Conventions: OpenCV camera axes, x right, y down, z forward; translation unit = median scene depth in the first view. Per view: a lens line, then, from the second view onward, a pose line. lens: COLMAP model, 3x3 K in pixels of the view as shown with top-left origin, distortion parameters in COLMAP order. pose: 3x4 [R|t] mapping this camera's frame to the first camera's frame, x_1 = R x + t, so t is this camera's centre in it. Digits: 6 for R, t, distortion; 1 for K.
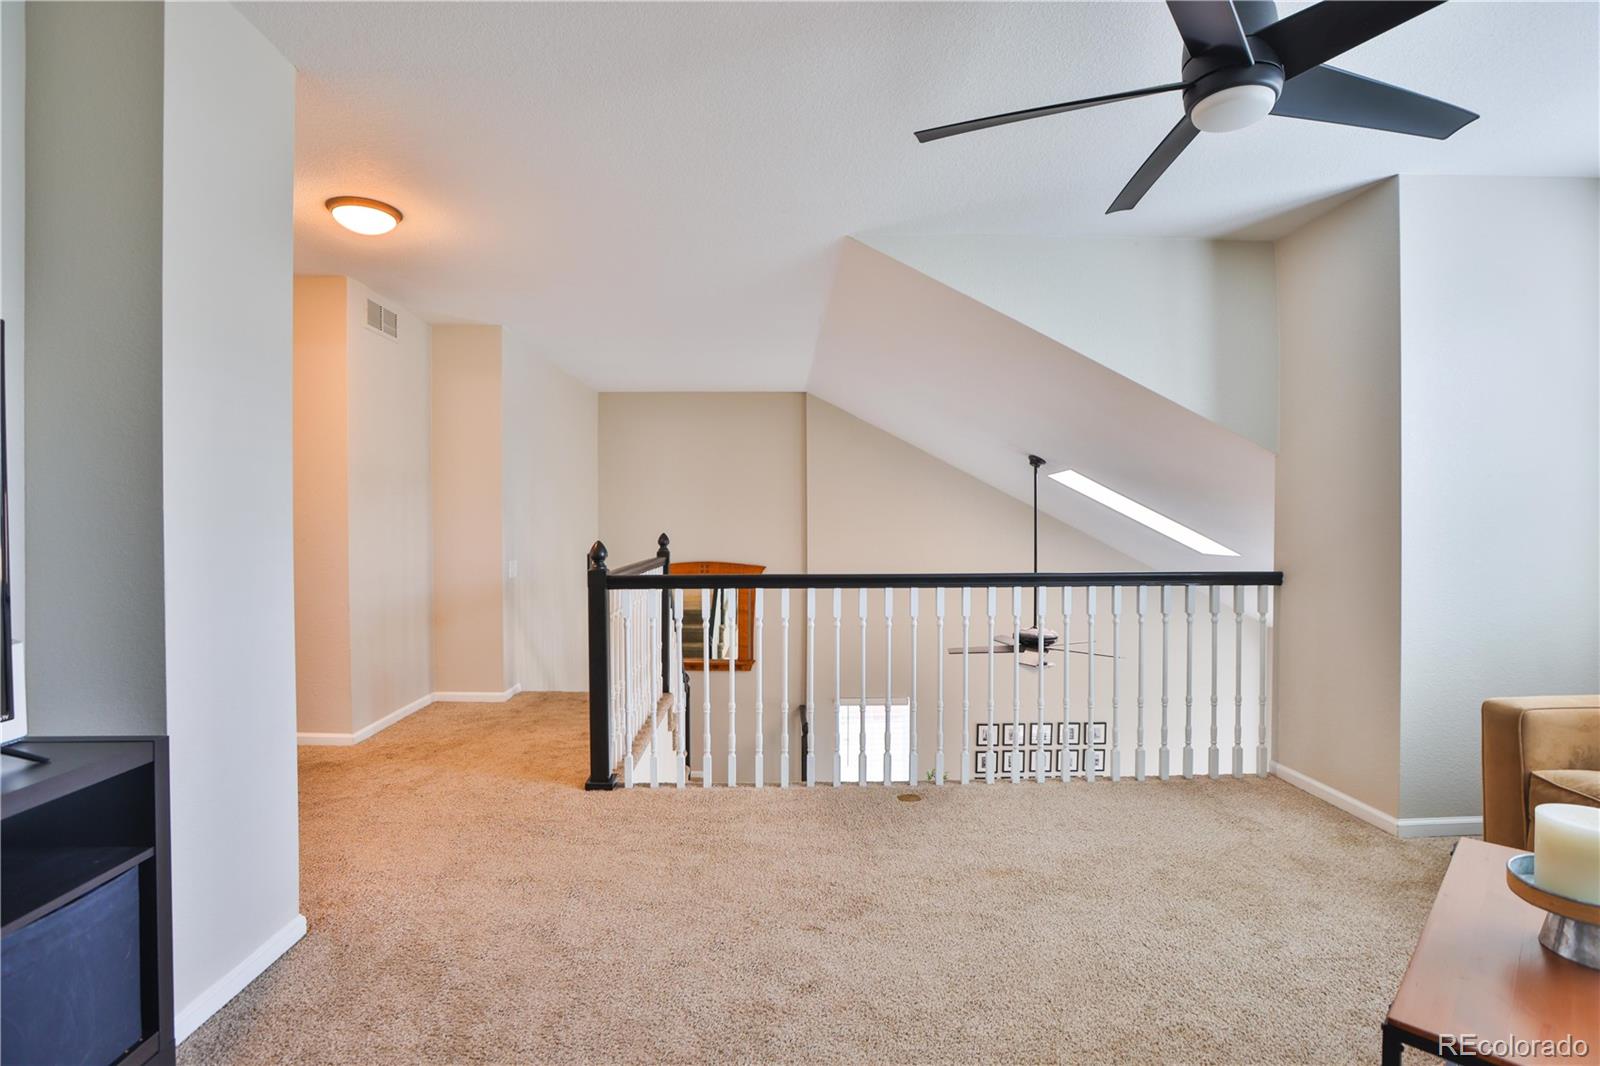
lens RADIAL K [[767.9, 0, 800.0], [0, 767.9, 533.0], [0, 0, 1]] dist [-0.023992, -0.000027]
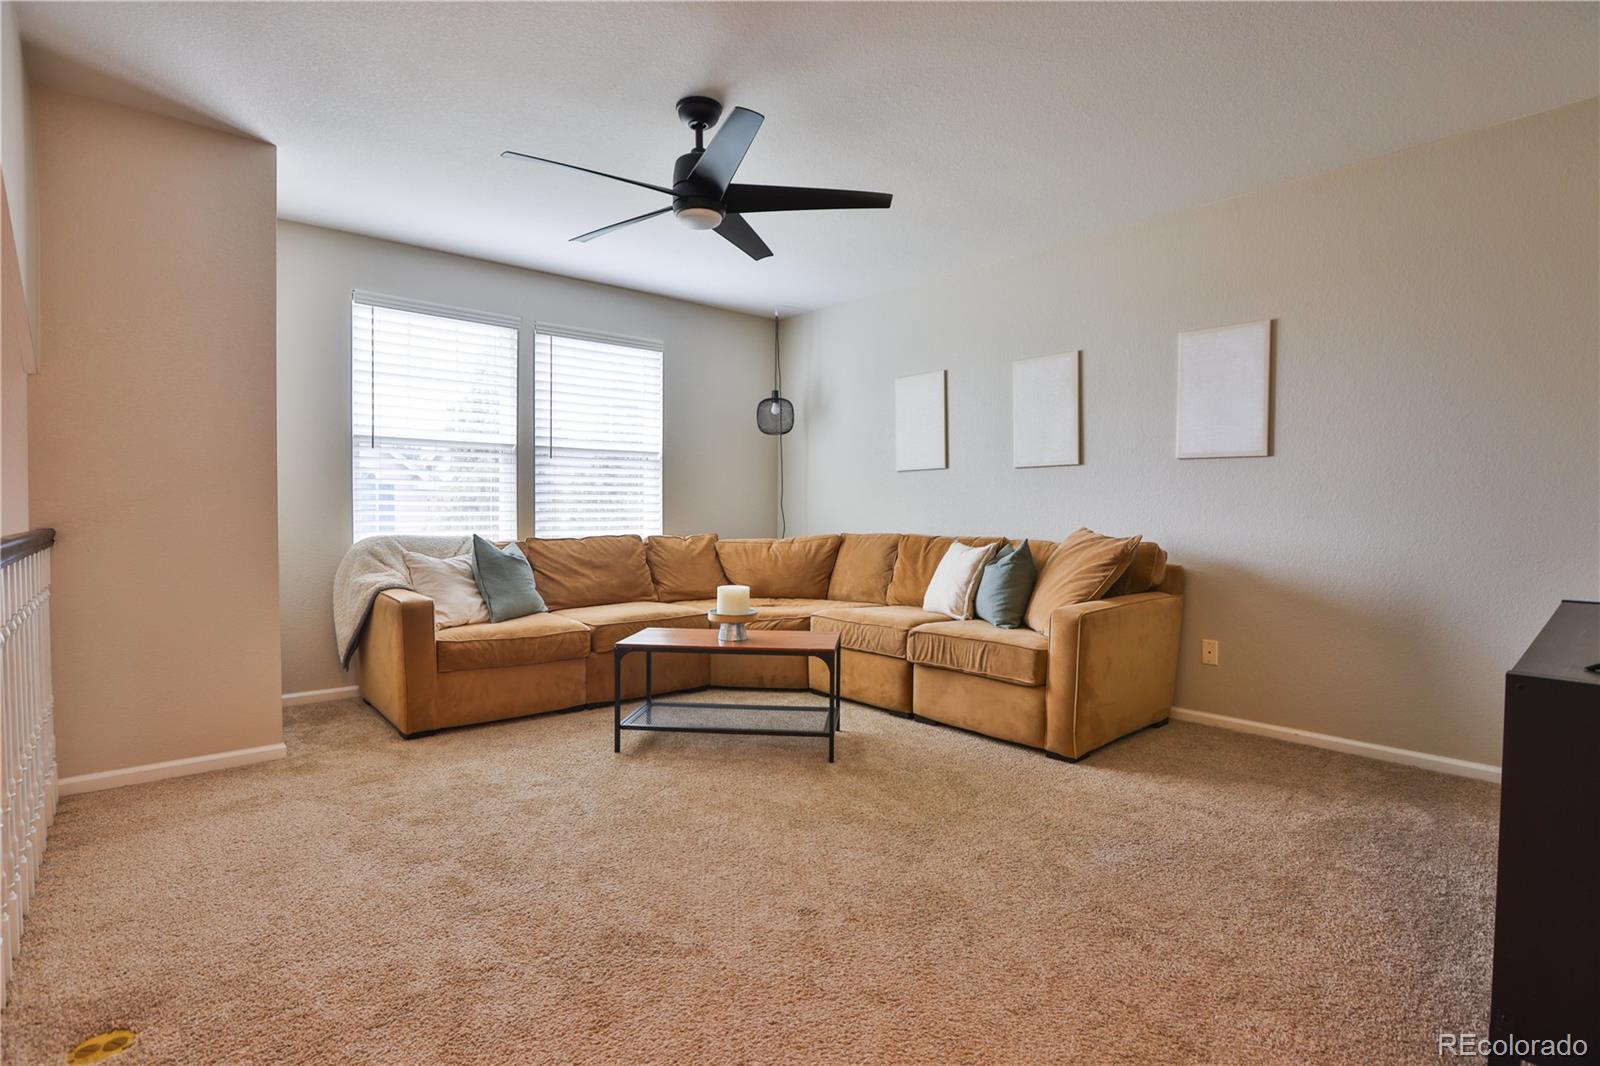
lens RADIAL K [[767.9, 0, 800.0], [0, 767.9, 533.0], [0, 0, 1]] dist [-0.023992, -0.000027]
pose [[-0.625316, -0.022285, 0.780054, -0.535266], [0.011890, 0.999204, 0.038077, 0.051149], [-0.780281, 0.033085, -0.624553, 1.159578]]
